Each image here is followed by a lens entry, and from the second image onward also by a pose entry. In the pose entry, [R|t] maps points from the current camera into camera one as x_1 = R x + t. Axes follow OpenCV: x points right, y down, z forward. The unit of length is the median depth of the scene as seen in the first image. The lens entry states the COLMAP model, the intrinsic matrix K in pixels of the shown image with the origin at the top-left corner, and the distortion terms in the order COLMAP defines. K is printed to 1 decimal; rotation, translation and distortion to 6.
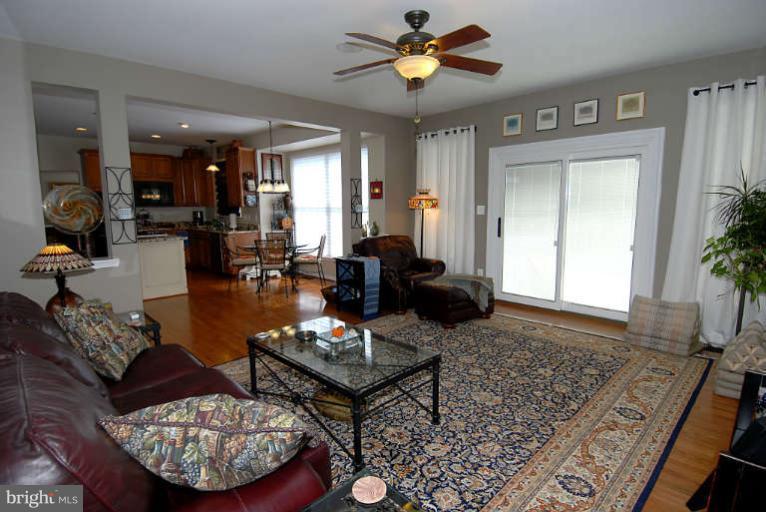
lens RADIAL K [[398.2, 0, 383.0], [0, 398.2, 256.0], [0, 0, 1]] dist [0.052484, -0.051298]
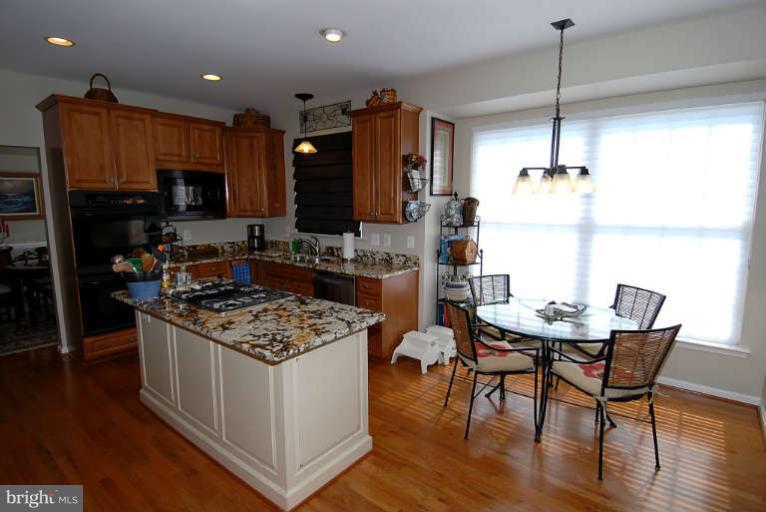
lens RADIAL K [[398.2, 0, 383.0], [0, 398.2, 256.0], [0, 0, 1]] dist [0.052484, -0.051298]
pose [[0.991605, -0.013338, 0.128614, -0.425021], [0.012348, 0.999888, 0.008495, -0.082742], [-0.128713, -0.006836, 0.991658, 0.490244]]
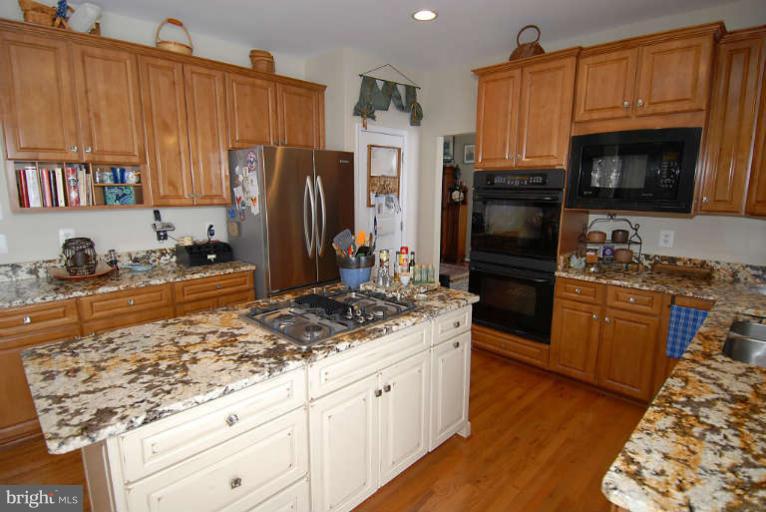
lens RADIAL K [[398.2, 0, 383.0], [0, 398.2, 256.0], [0, 0, 1]] dist [0.052484, -0.051298]
pose [[0.019495, 0.176590, -0.984091, -0.271947], [-0.135878, 0.975614, 0.172377, -0.127958], [0.990534, 0.130356, 0.043014, 0.876631]]
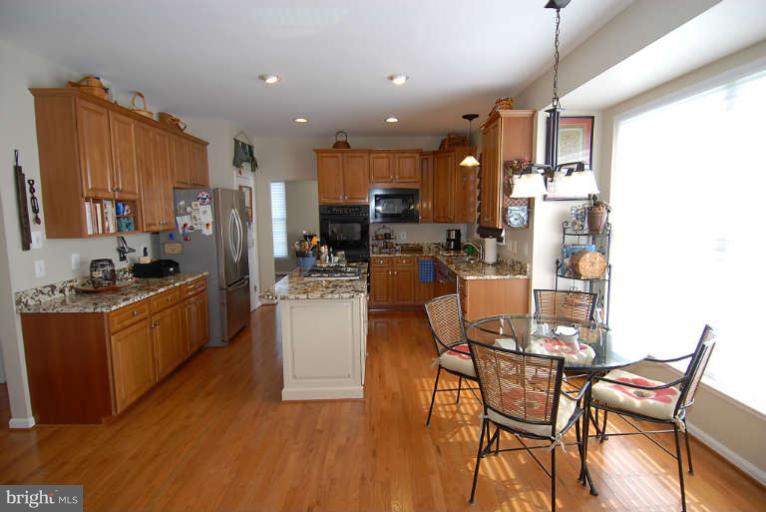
lens RADIAL K [[398.2, 0, 383.0], [0, 398.2, 256.0], [0, 0, 1]] dist [0.052484, -0.051298]
pose [[0.736173, 0.069962, -0.673168, -0.110179], [-0.080420, 0.996638, 0.015633, -0.081039], [0.671999, 0.042628, 0.739324, 0.509606]]
